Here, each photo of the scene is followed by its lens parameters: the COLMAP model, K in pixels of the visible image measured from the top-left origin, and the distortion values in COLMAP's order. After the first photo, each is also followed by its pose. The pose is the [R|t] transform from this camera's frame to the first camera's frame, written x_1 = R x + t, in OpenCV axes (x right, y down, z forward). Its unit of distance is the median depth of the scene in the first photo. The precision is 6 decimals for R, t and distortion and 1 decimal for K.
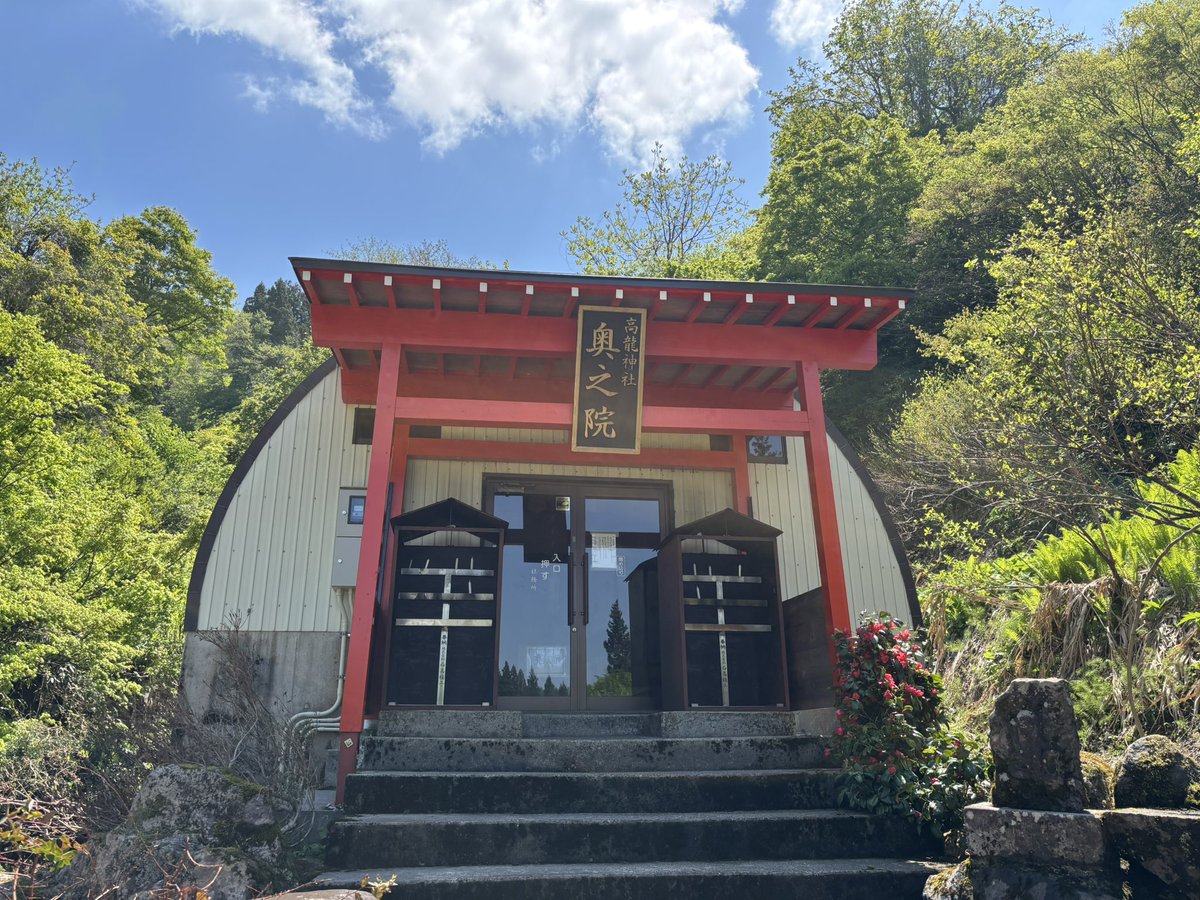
lens RADIAL K [[929.2, 0, 596.5], [0, 929.2, 446.2], [0, 0, 1]] dist [0.011207, -0.010849]
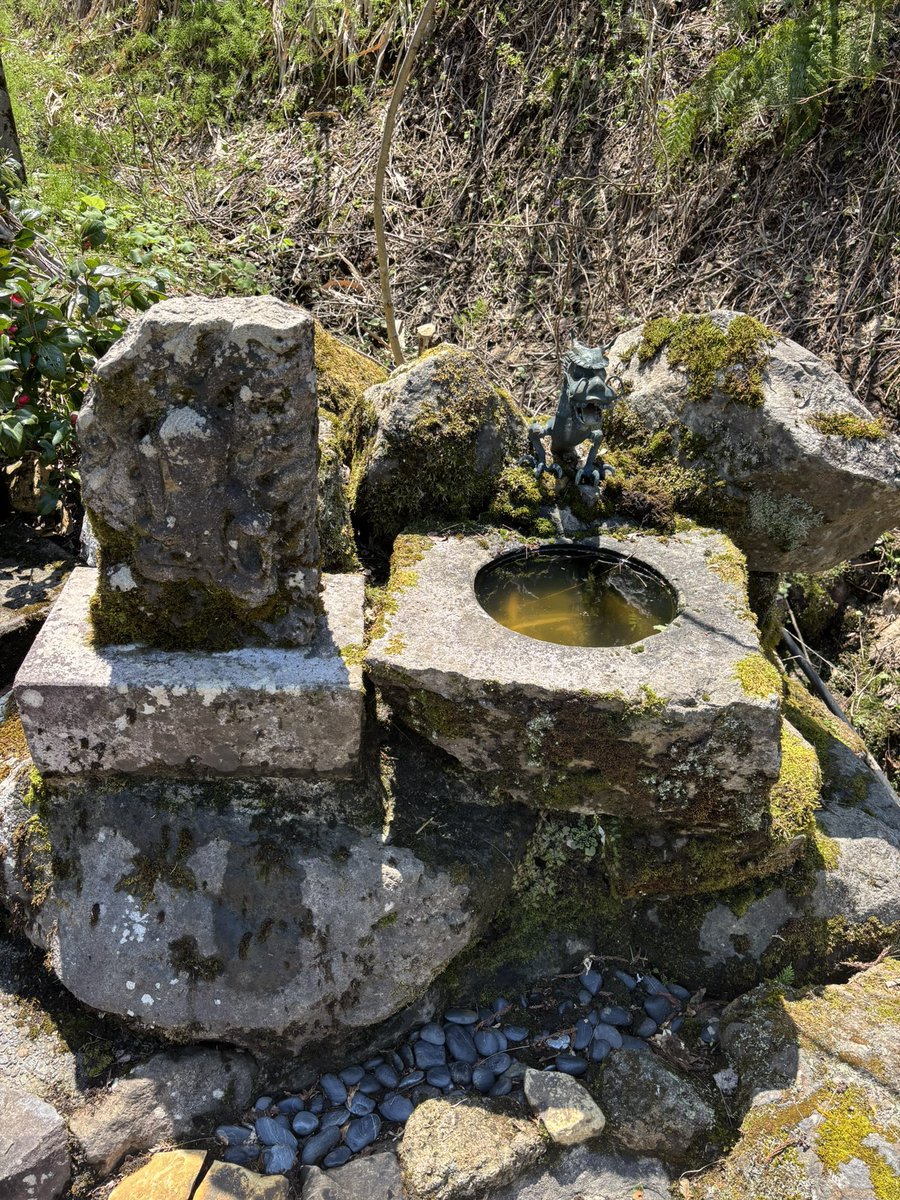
lens RADIAL K [[929.2, 0, 442.9], [0, 929.2, 600.4], [0, 0, 1]] dist [0.011207, -0.010849]
pose [[0.778291, -0.309059, 0.546577, 0.338668], [-0.226504, 0.673680, 0.703456, 0.085400], [-0.585628, -0.671295, 0.454316, 0.767800]]
